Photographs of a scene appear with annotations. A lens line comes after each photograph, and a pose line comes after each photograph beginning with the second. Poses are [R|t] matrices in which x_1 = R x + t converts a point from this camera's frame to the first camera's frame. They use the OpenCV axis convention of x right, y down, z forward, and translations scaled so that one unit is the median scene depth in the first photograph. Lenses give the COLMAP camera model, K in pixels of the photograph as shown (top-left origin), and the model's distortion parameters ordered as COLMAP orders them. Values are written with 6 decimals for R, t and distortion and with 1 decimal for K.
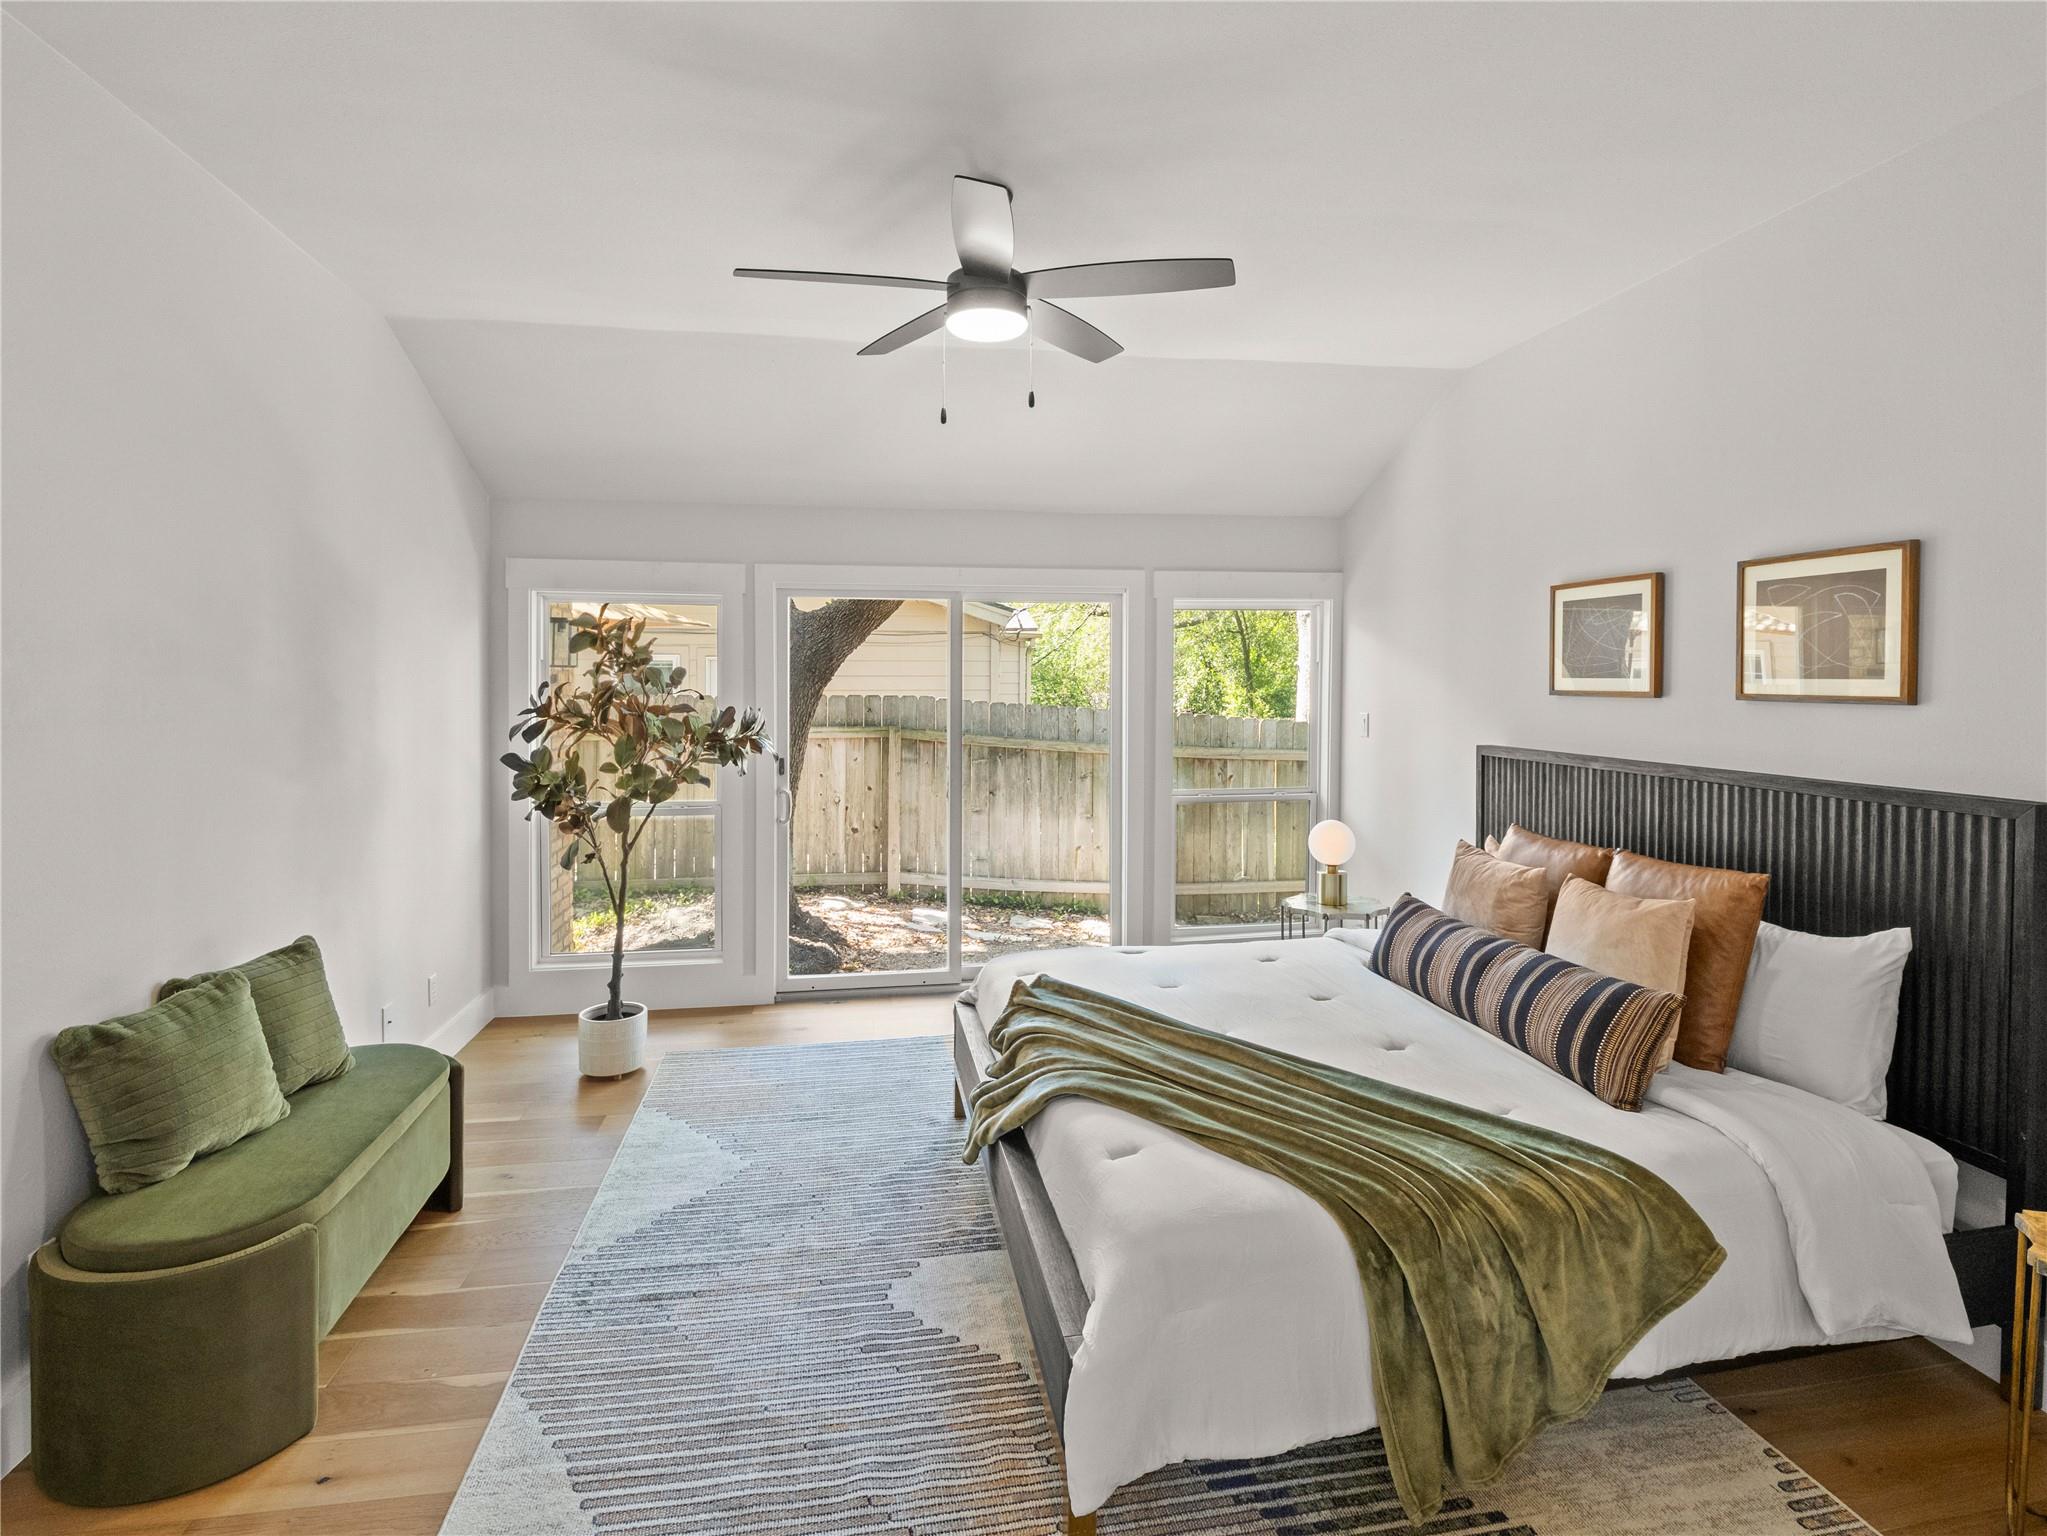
lens RADIAL K [[1023.1, 0, 1023.1], [0, 1023.1, 699.5], [0, 0, 1]] dist [0.001410, -0.010355]
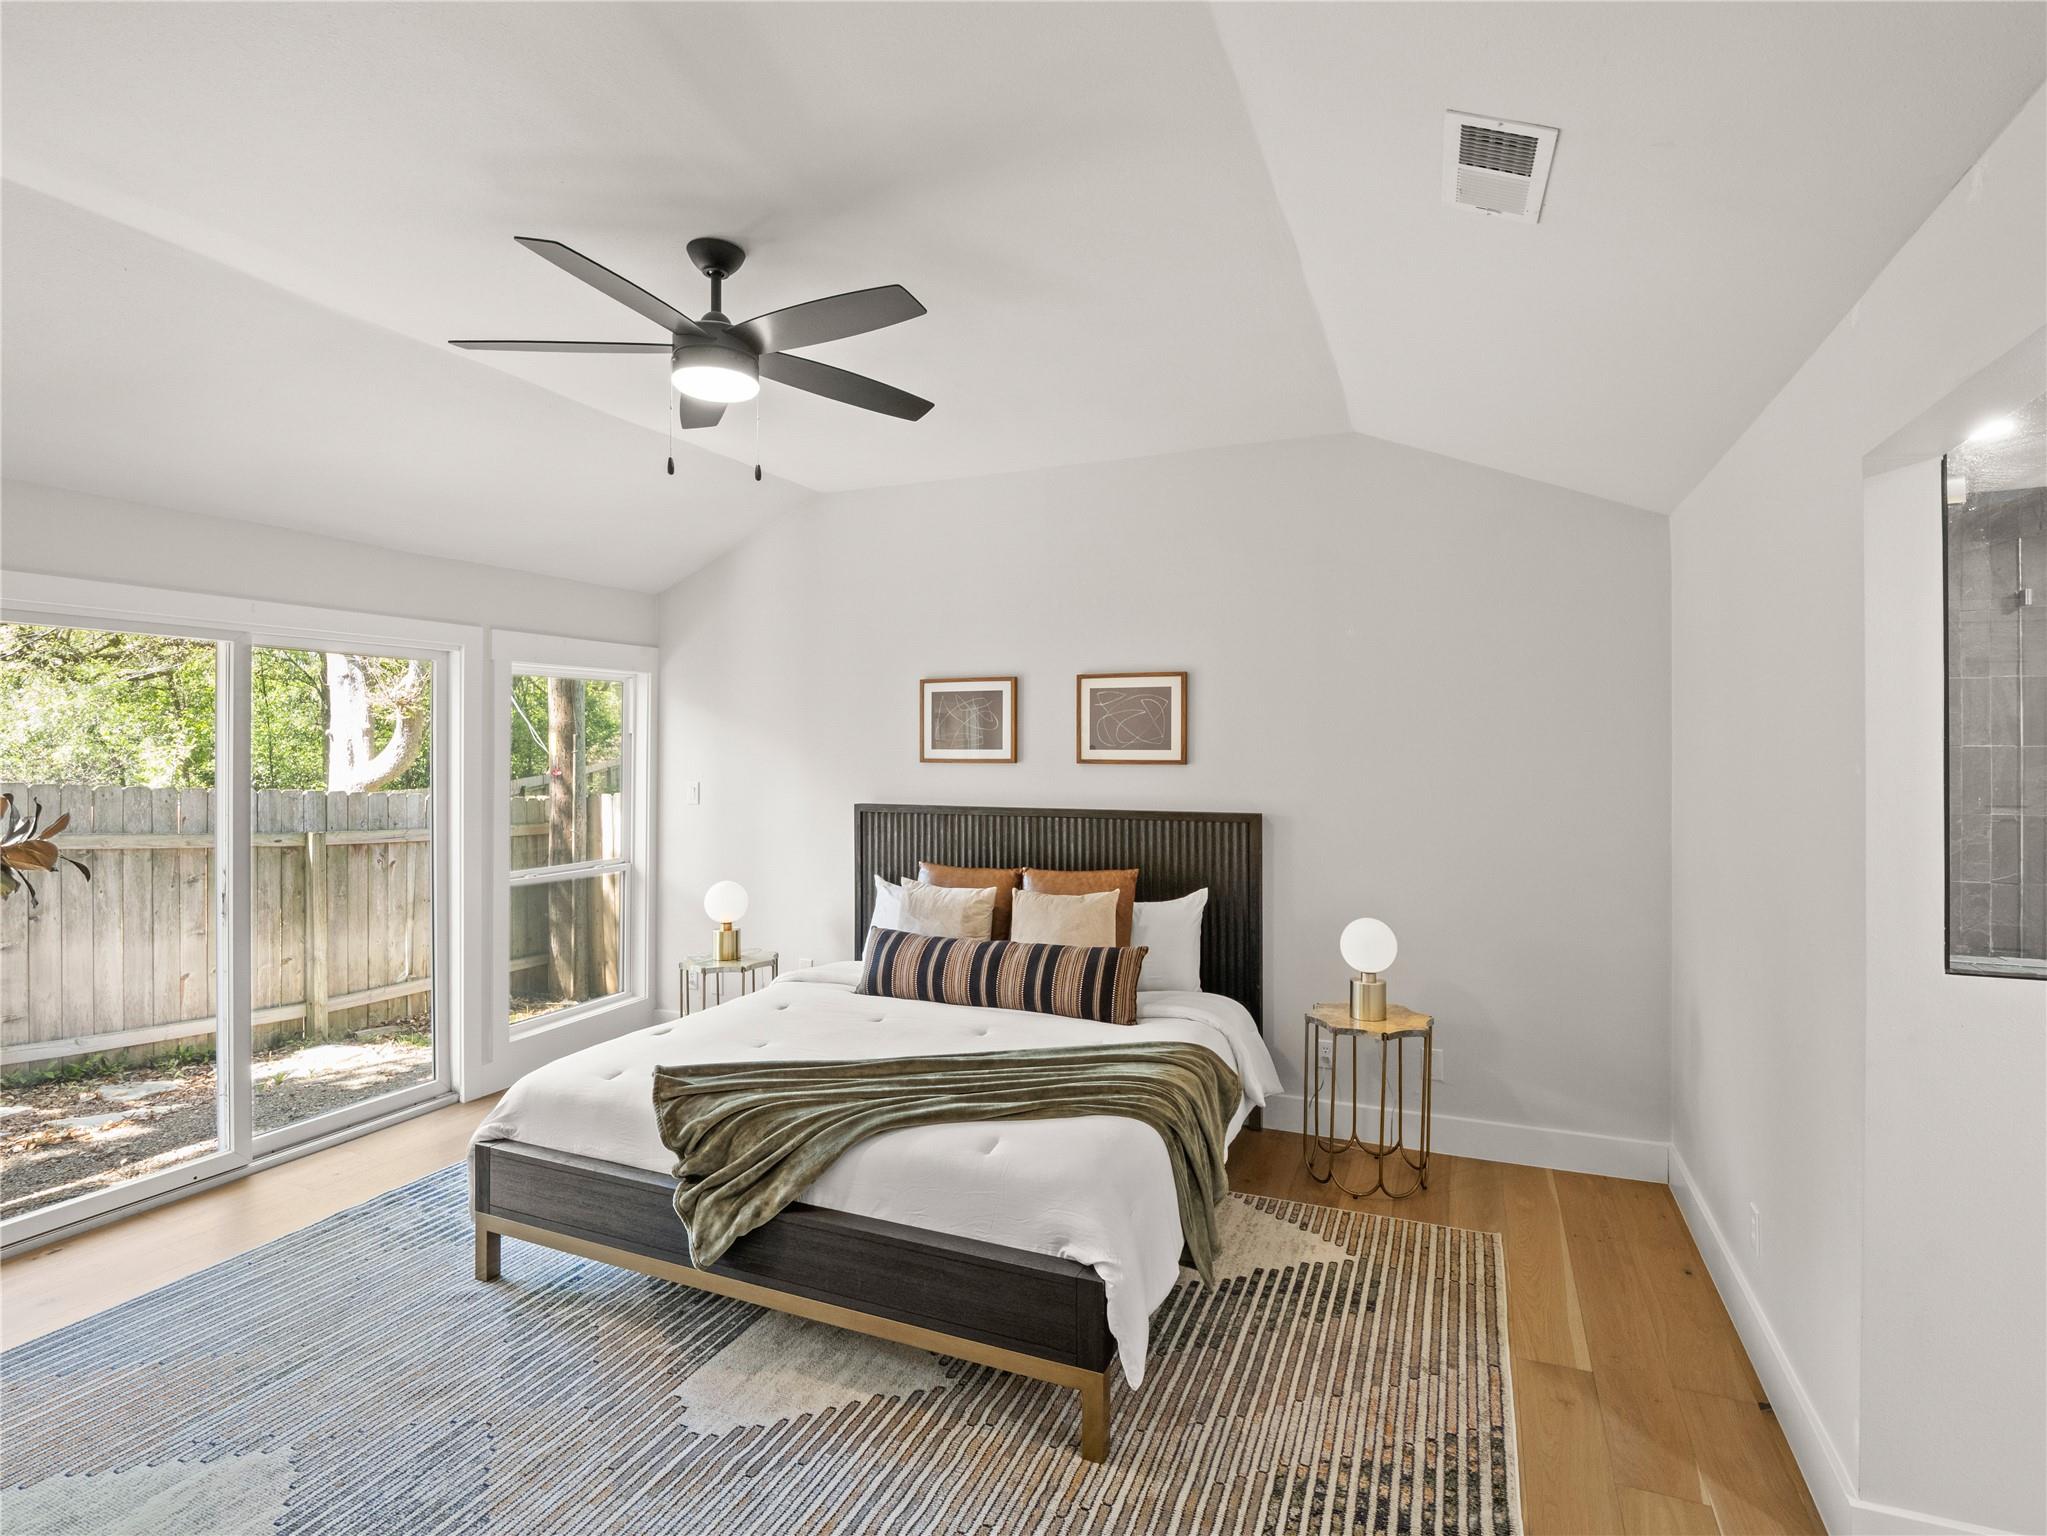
lens RADIAL K [[1007.5, 0, 1034.4], [0, 1007.5, 746.3], [0, 0, 1]] dist [-0.006058, -0.002168]
pose [[0.542801, 0.003308, 0.839855, -0.670166], [0.017134, 0.999741, -0.015011, -0.004108], [-0.839687, 0.022538, 0.542603, 0.238158]]
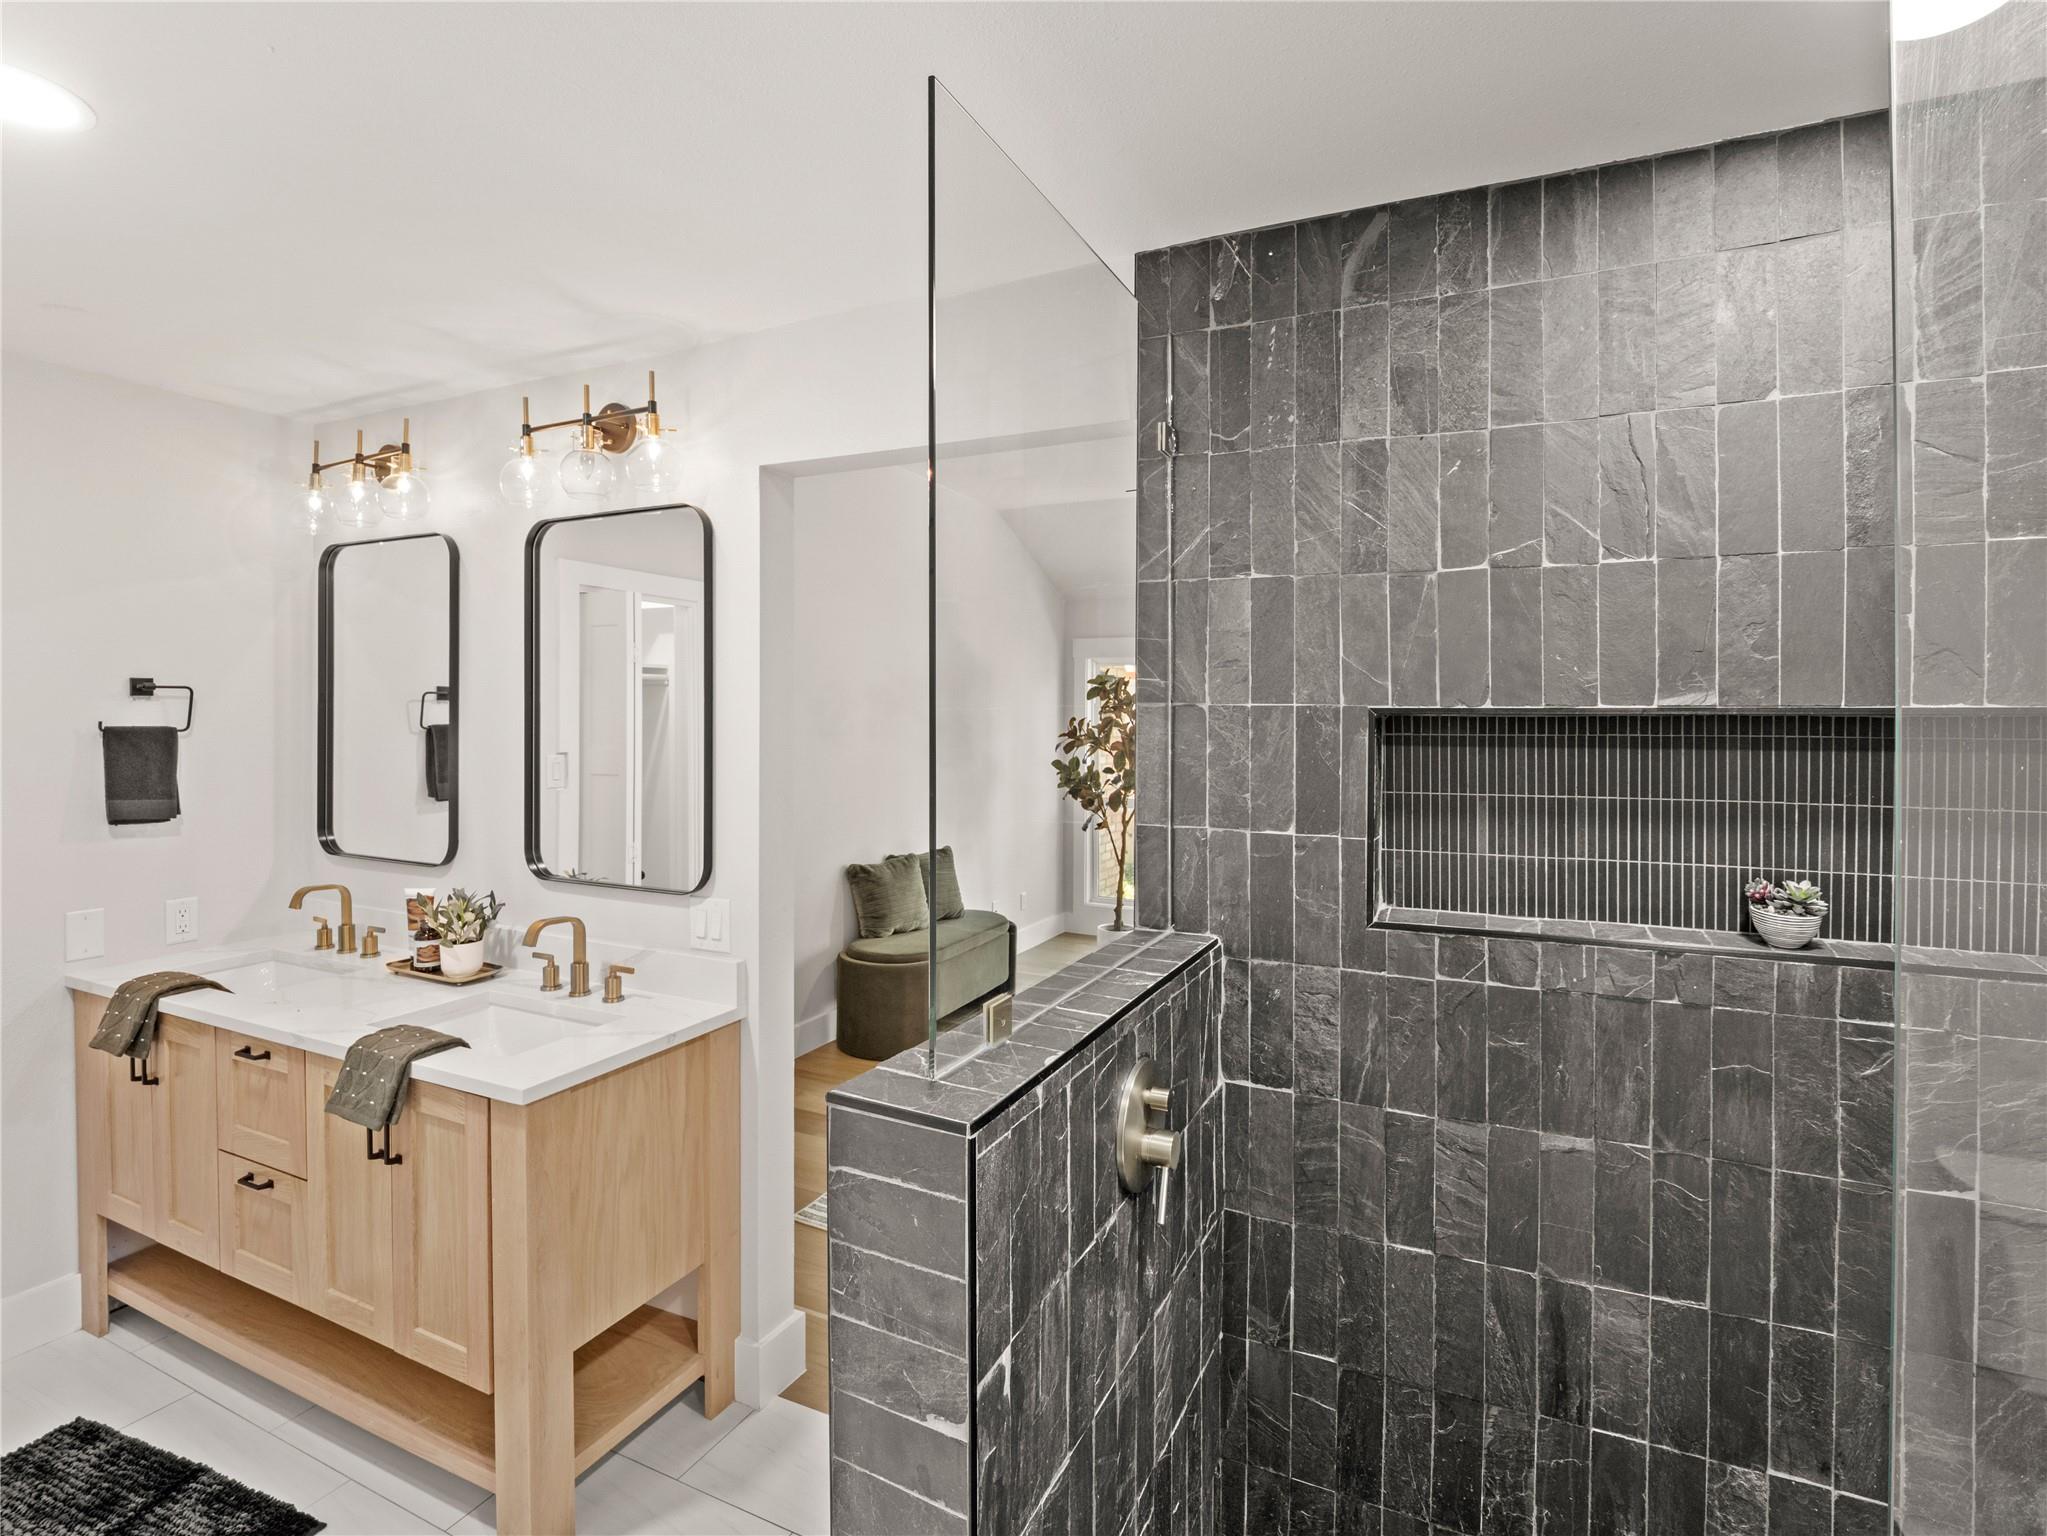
lens RADIAL K [[991.7, 0, 1021.2], [0, 991.7, 724.2], [0, 0, 1]] dist [-0.007292, -0.004758]
pose [[0.814054, 0.004379, -0.580773, 0.549930], [-0.012008, 0.999885, -0.009291, 0.013547], [0.580666, 0.014537, 0.814012, -0.501802]]
